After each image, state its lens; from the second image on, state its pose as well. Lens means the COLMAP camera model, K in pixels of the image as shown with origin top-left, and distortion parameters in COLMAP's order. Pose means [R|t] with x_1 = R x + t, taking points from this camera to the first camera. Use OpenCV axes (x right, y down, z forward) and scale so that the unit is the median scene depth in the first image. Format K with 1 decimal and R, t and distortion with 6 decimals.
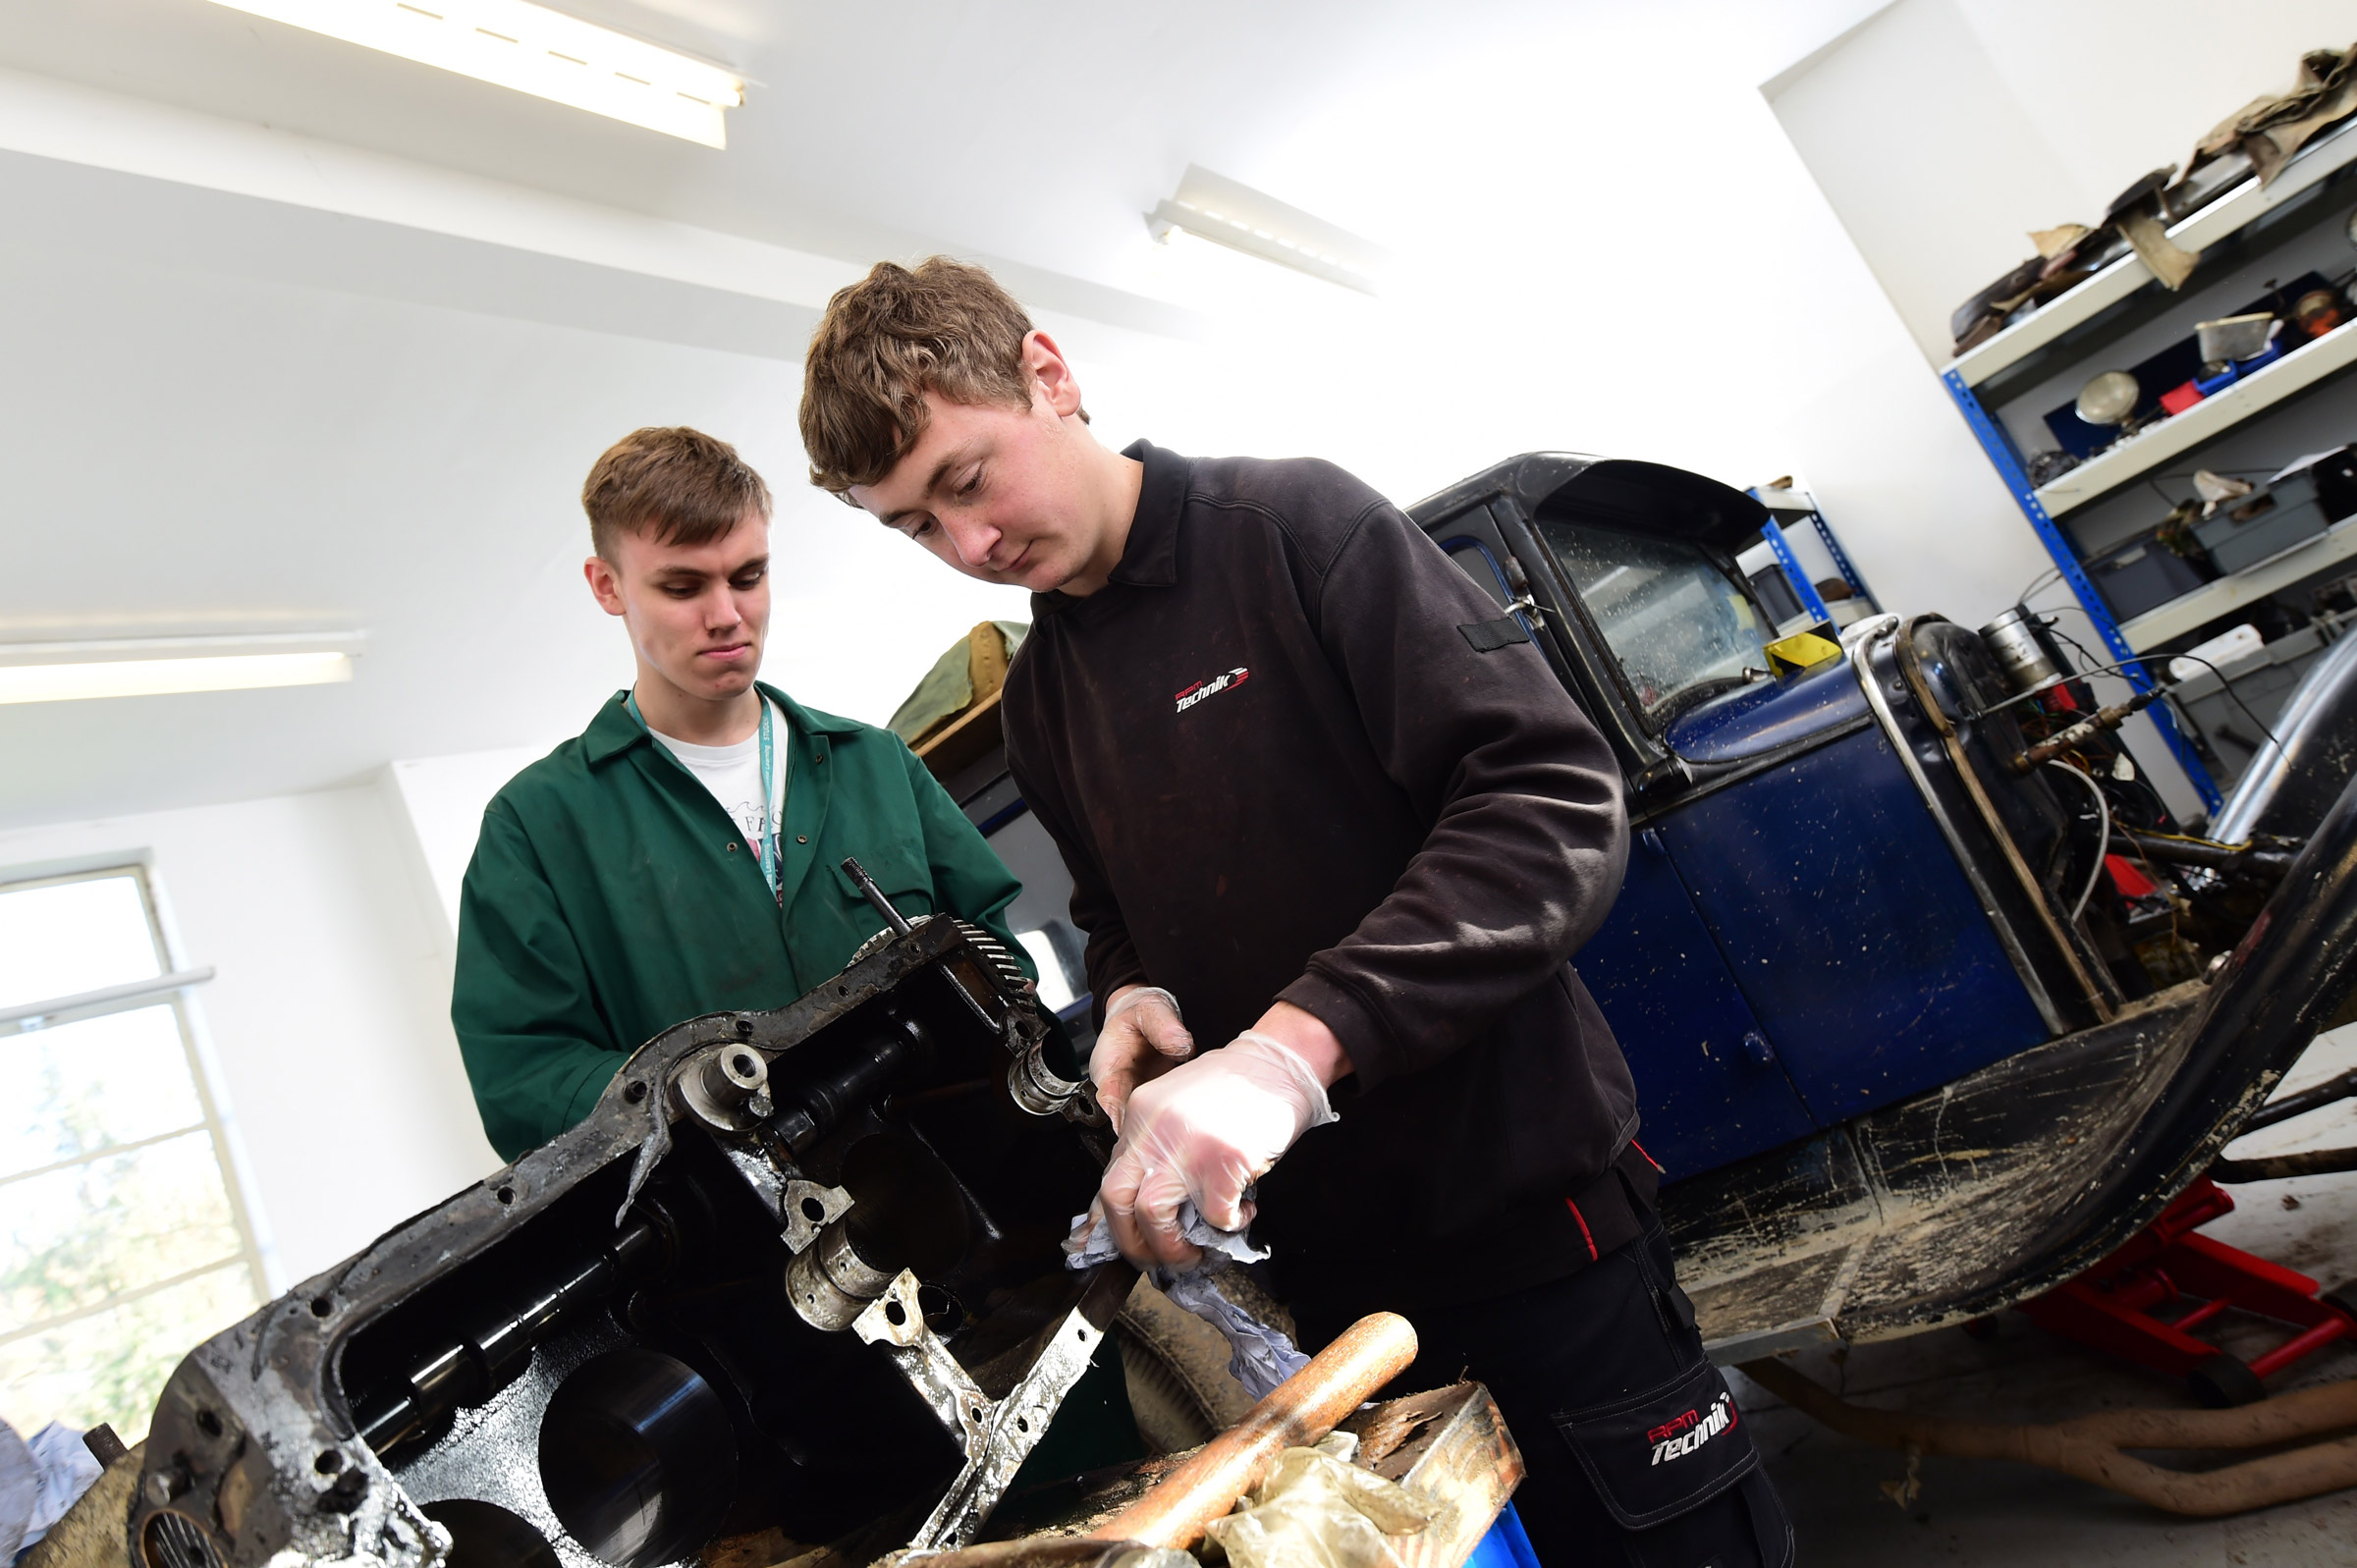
lens RADIAL K [[1373.4, 0, 1178.5], [0, 1373.4, 784.0], [0, 0, 1]] dist [0.002675, 0.000633]
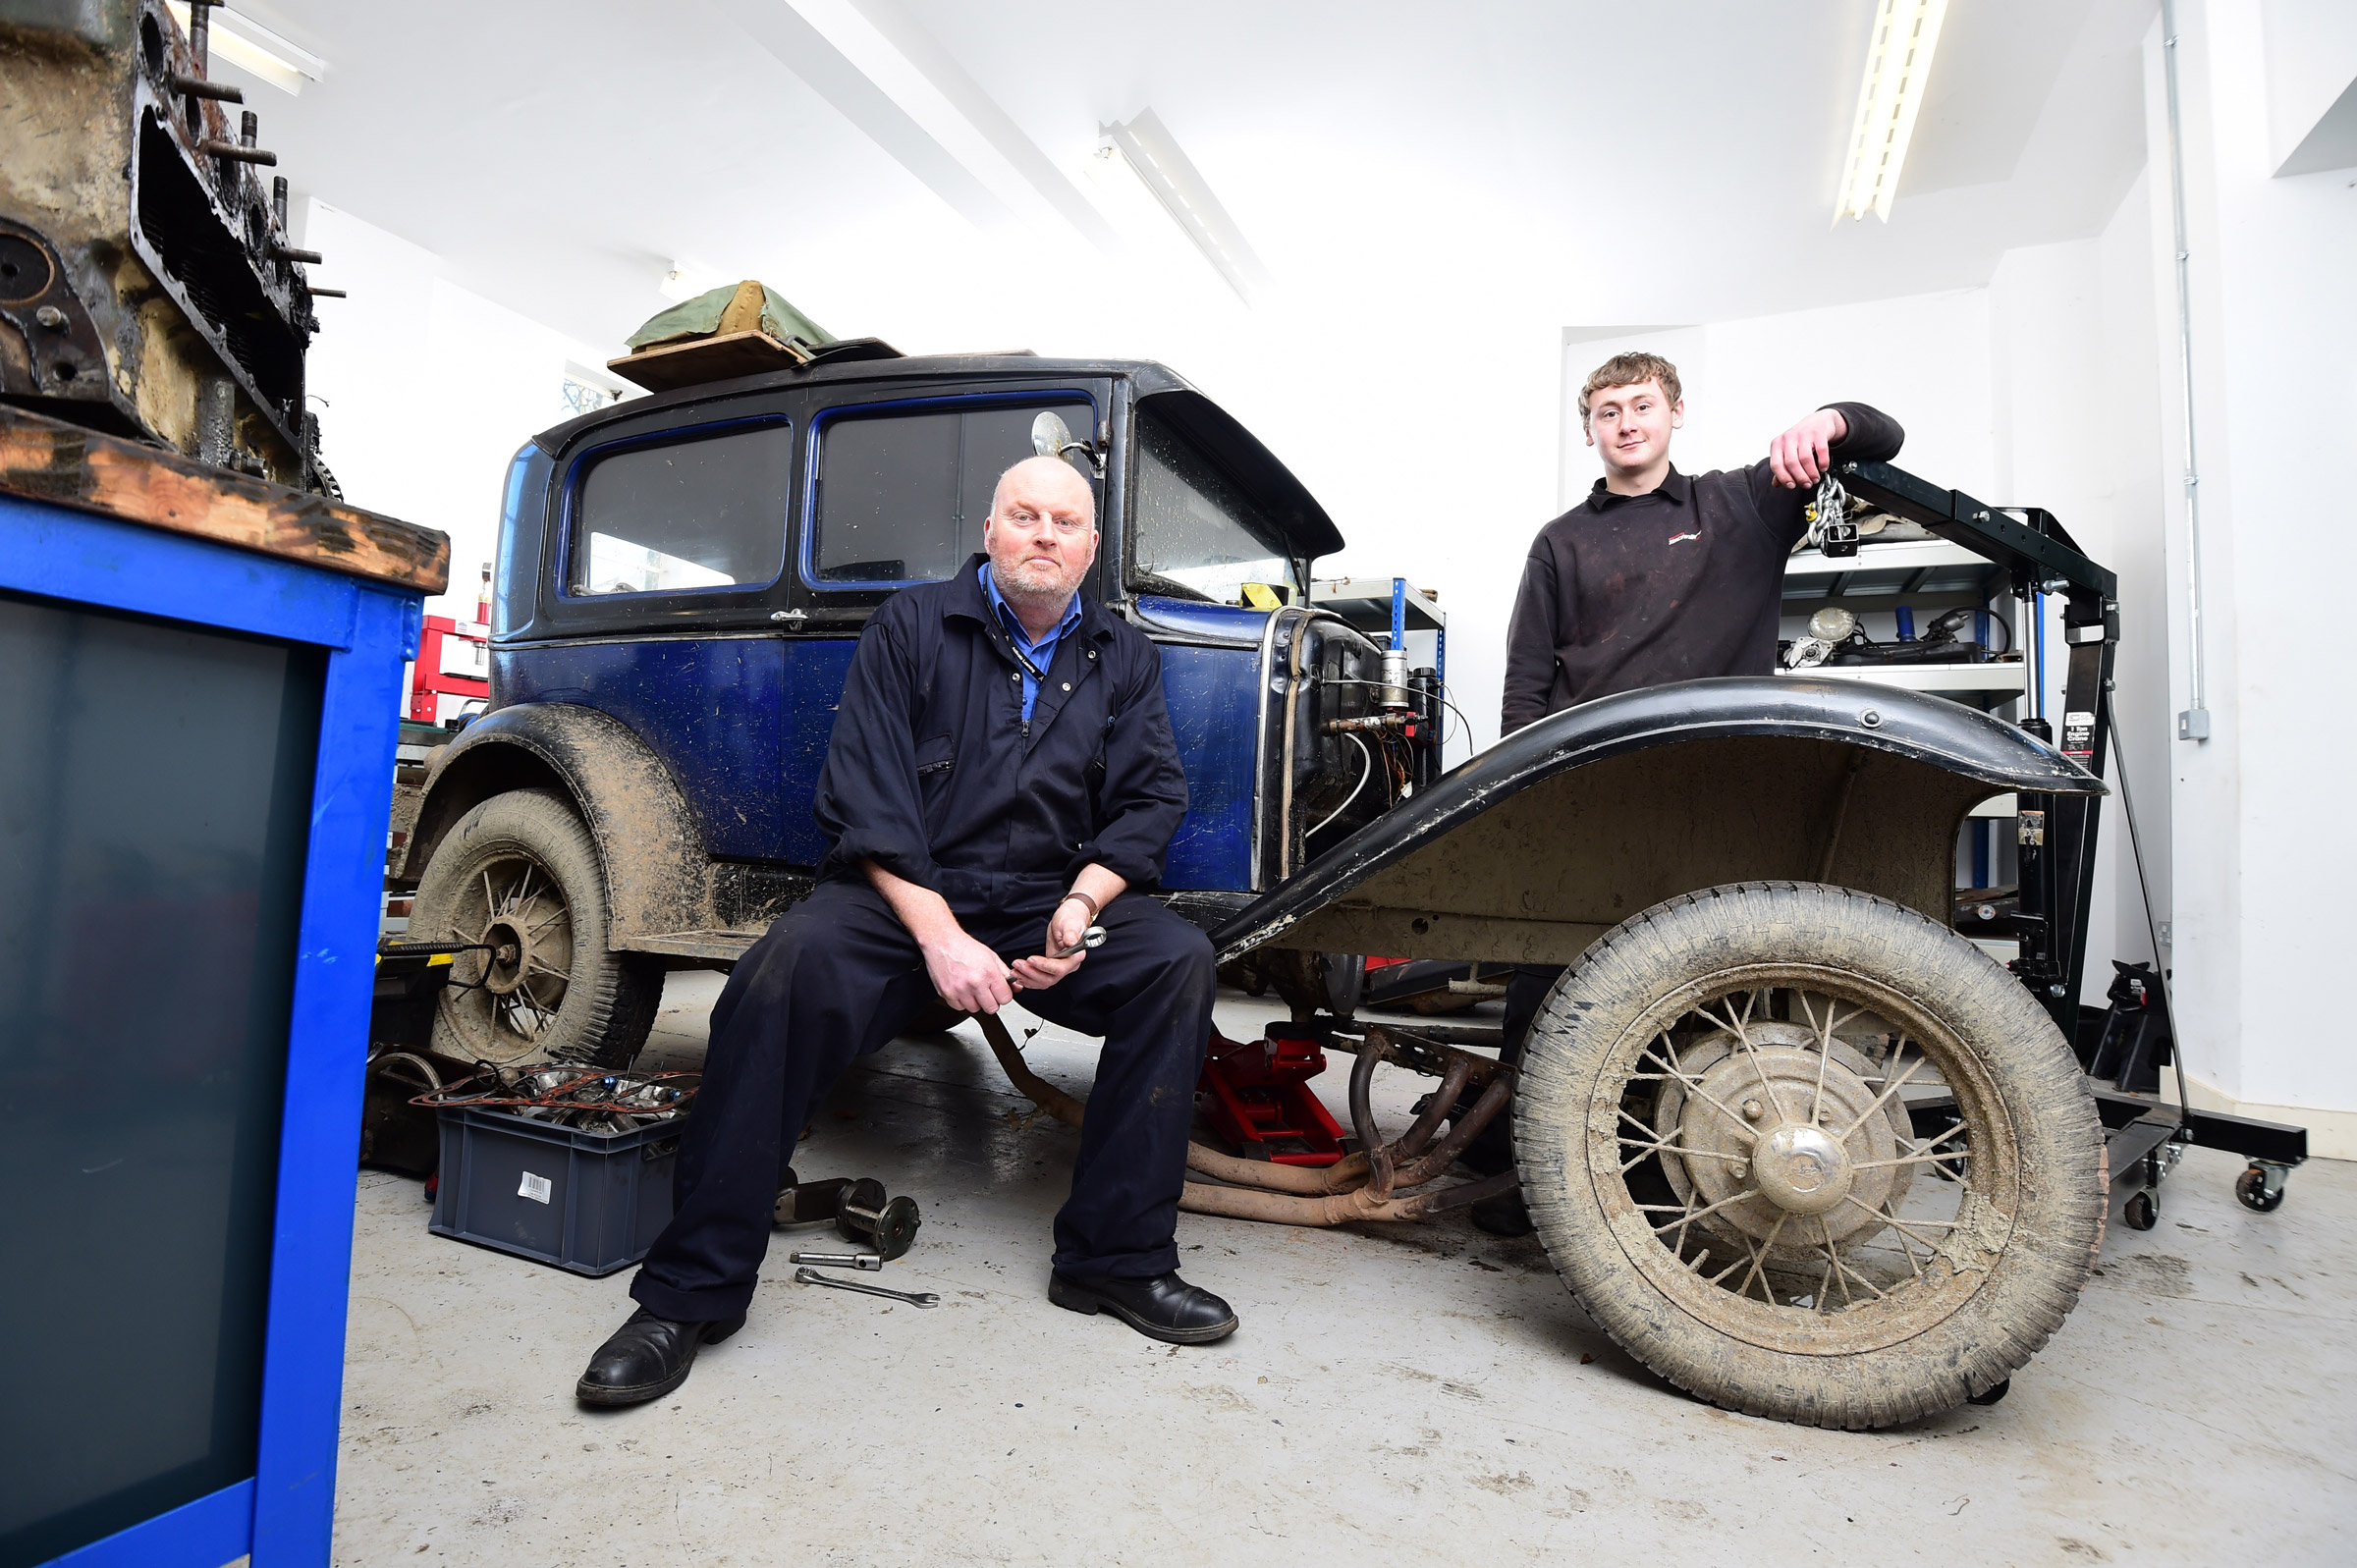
lens RADIAL K [[1086.4, 0, 1178.5], [0, 1086.4, 784.0], [0, 0, 1]] dist [0.000001, 0.000007]
pose [[0.856528, 0.467347, 0.218966, 0.248500], [-0.486739, 0.872554, 0.041651, 0.069376], [-0.171594, -0.142255, 0.974843, -0.107403]]
